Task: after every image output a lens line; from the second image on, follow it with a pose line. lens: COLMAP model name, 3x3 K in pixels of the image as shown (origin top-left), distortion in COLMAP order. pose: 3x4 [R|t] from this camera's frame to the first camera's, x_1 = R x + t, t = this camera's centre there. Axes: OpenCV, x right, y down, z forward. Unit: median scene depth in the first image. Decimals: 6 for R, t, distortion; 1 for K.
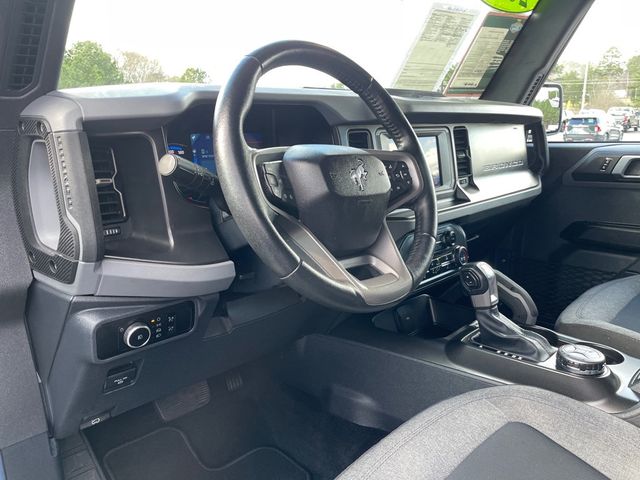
lens RADIAL K [[481.2, 0, 320.0], [0, 481.2, 240.0], [0, 0, 1]] dist [0.103279, -0.134022]
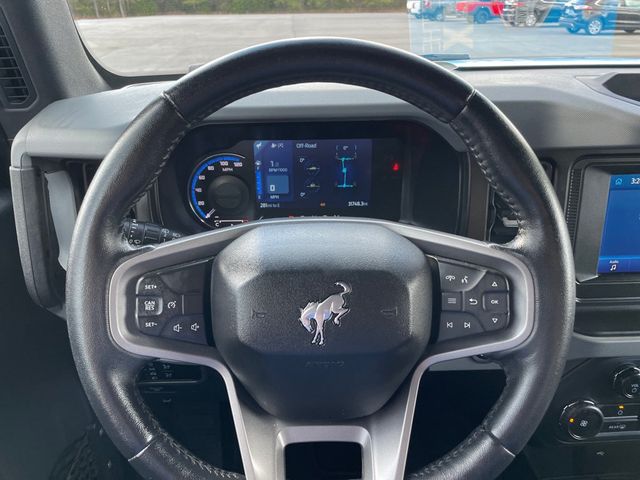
lens RADIAL K [[481.2, 0, 320.0], [0, 481.2, 240.0], [0, 0, 1]] dist [0.103279, -0.134022]
pose [[0.748360, 0.298111, -0.592526, 0.373315], [-0.150382, 0.946304, 0.286172, -0.371820], [0.646021, -0.125054, 0.753006, 0.585058]]
